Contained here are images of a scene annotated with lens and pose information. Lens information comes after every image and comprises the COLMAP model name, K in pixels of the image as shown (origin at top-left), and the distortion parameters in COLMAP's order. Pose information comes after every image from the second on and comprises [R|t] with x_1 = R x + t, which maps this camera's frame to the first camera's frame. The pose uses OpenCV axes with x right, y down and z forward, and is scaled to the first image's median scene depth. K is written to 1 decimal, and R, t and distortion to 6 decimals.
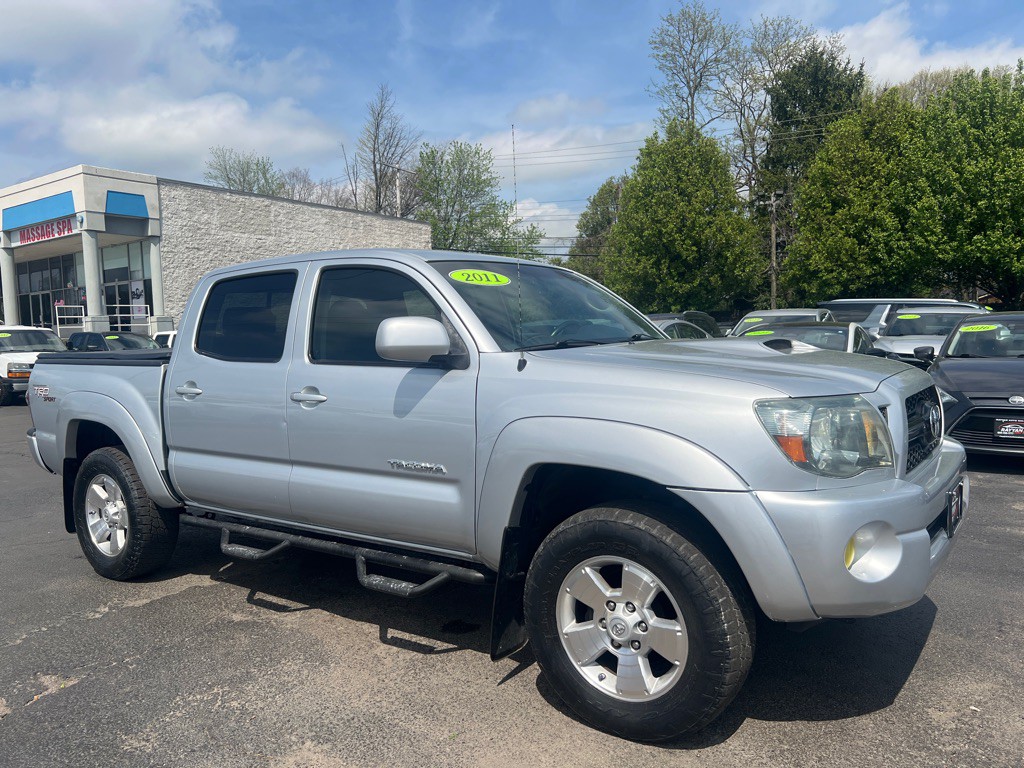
lens RADIAL K [[770.8, 0, 513.4], [0, 770.8, 388.3], [0, 0, 1]] dist [0.052460, -0.061012]
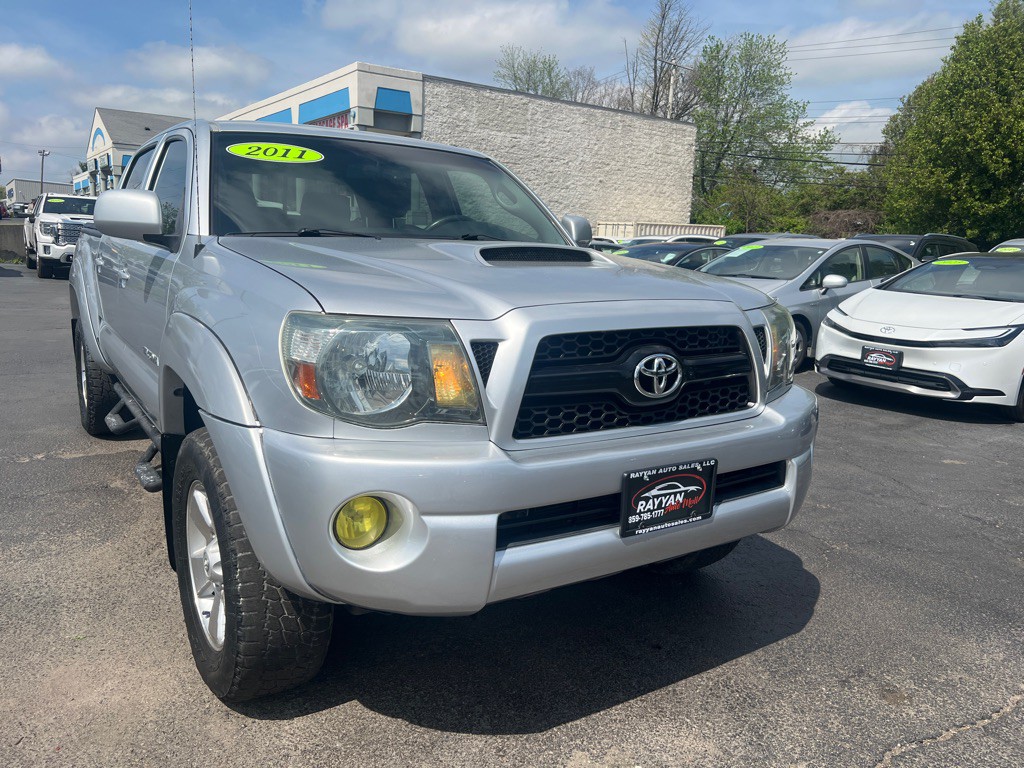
lens RADIAL K [[775.3, 0, 517.6], [0, 775.3, 380.2], [0, 0, 1]] dist [0.048538, -0.060530]
pose [[0.934267, 0.128142, -0.332752, 0.063740], [-0.092644, 0.988380, 0.120508, -0.002552], [0.344328, -0.081760, 0.935283, 0.028658]]
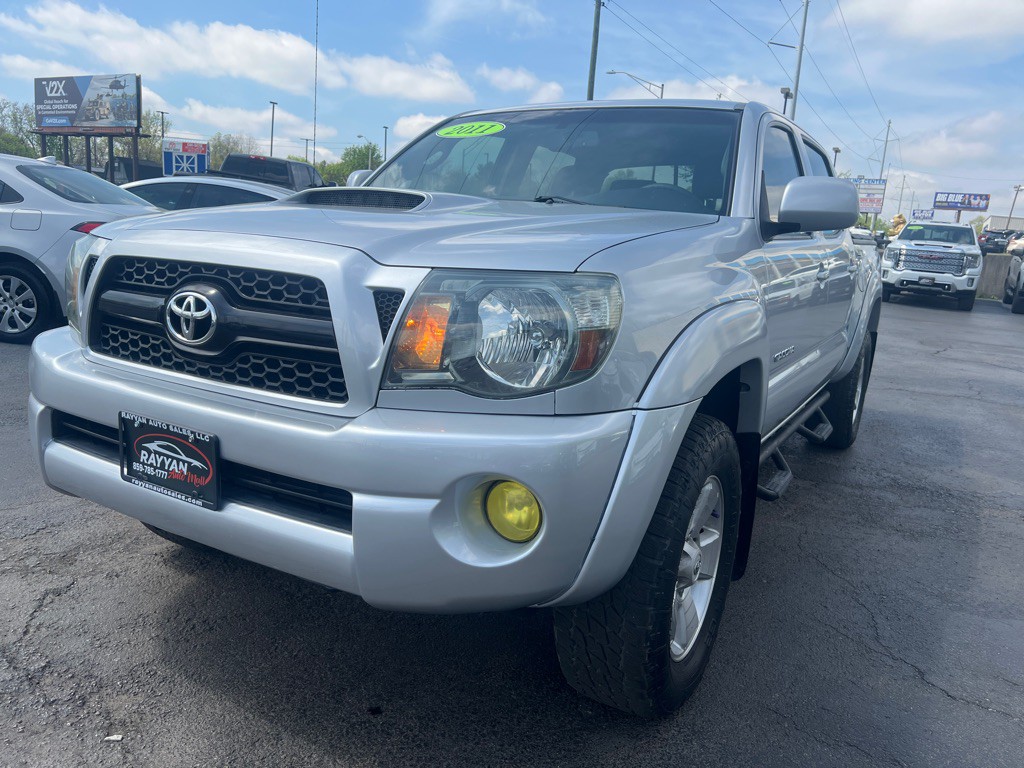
lens RADIAL K [[769.7, 0, 515.9], [0, 769.7, 391.0], [0, 0, 1]] dist [0.052379, -0.064728]
pose [[0.096808, 0.241281, -0.965615, 0.112559], [-0.133898, 0.964509, 0.227581, -0.007094], [0.986255, 0.107262, 0.125679, 0.115000]]
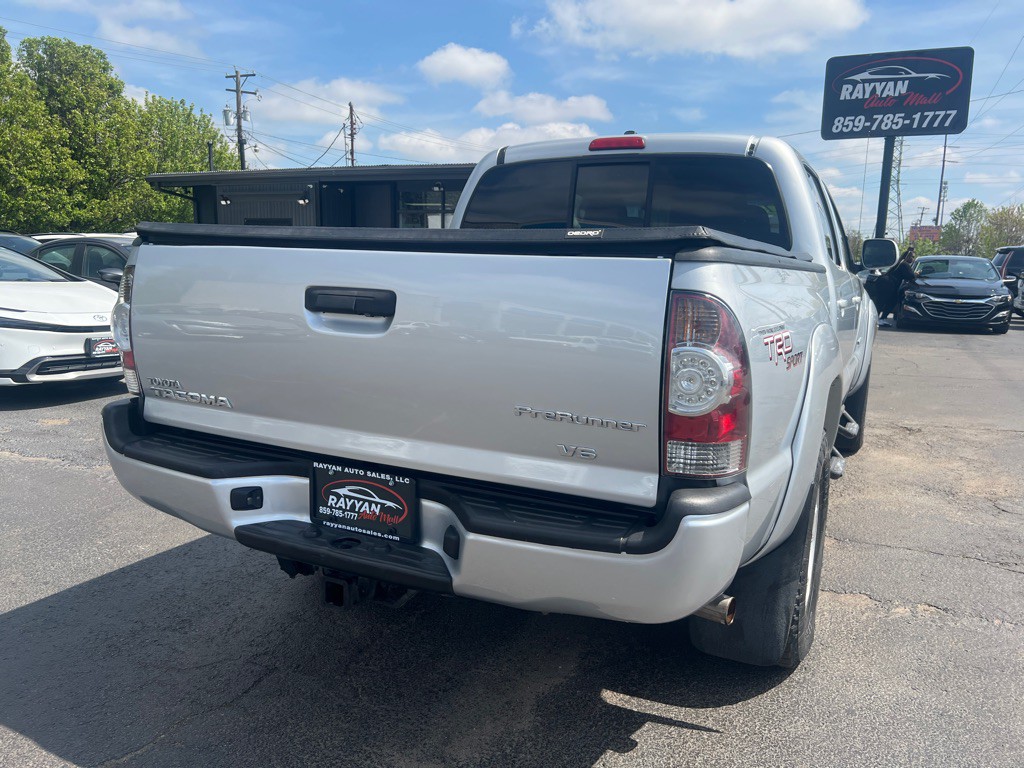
lens RADIAL K [[774.4, 0, 500.7], [0, 774.4, 383.3], [0, 0, 1]] dist [0.057525, -0.068029]
pose [[-0.151816, -0.124590, 0.980525, -0.159499], [0.048467, 0.989892, 0.133285, -0.005378], [-0.987220, 0.067758, -0.144243, 0.201536]]
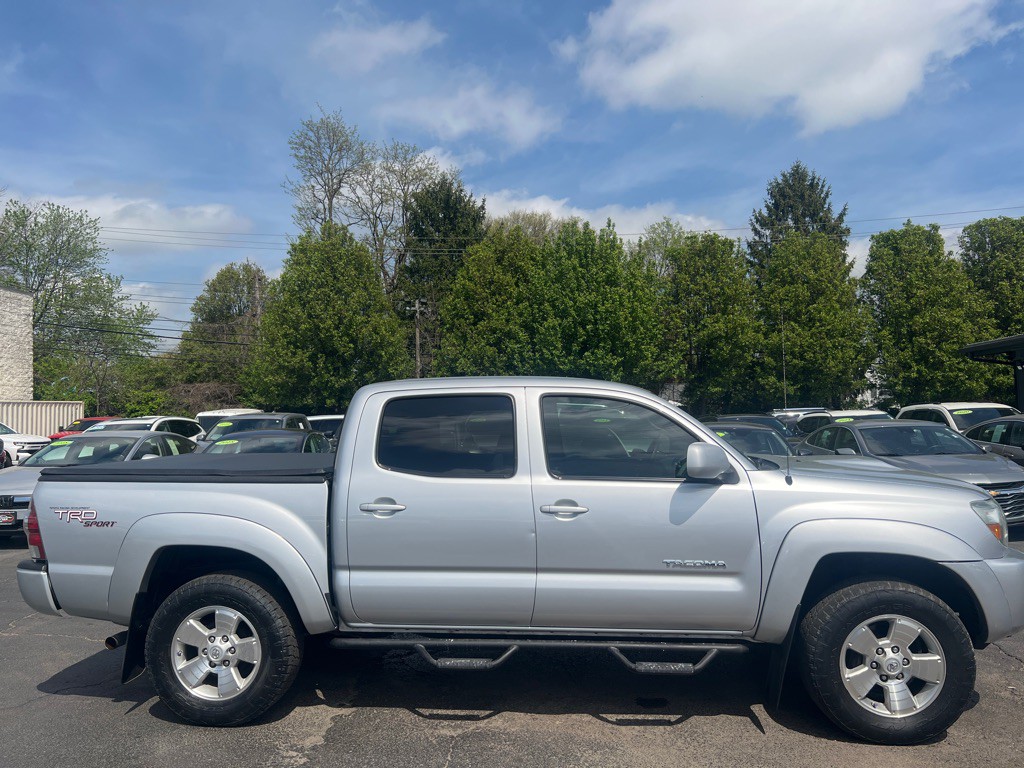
lens RADIAL K [[769.7, 0, 515.9], [0, 769.7, 391.0], [0, 0, 1]] dist [0.052379, -0.064728]
pose [[0.864991, 0.035236, 0.500548, -0.106578], [0.021298, 0.994054, -0.106781, -0.005061], [-0.501334, 0.103025, 0.859098, 0.005436]]
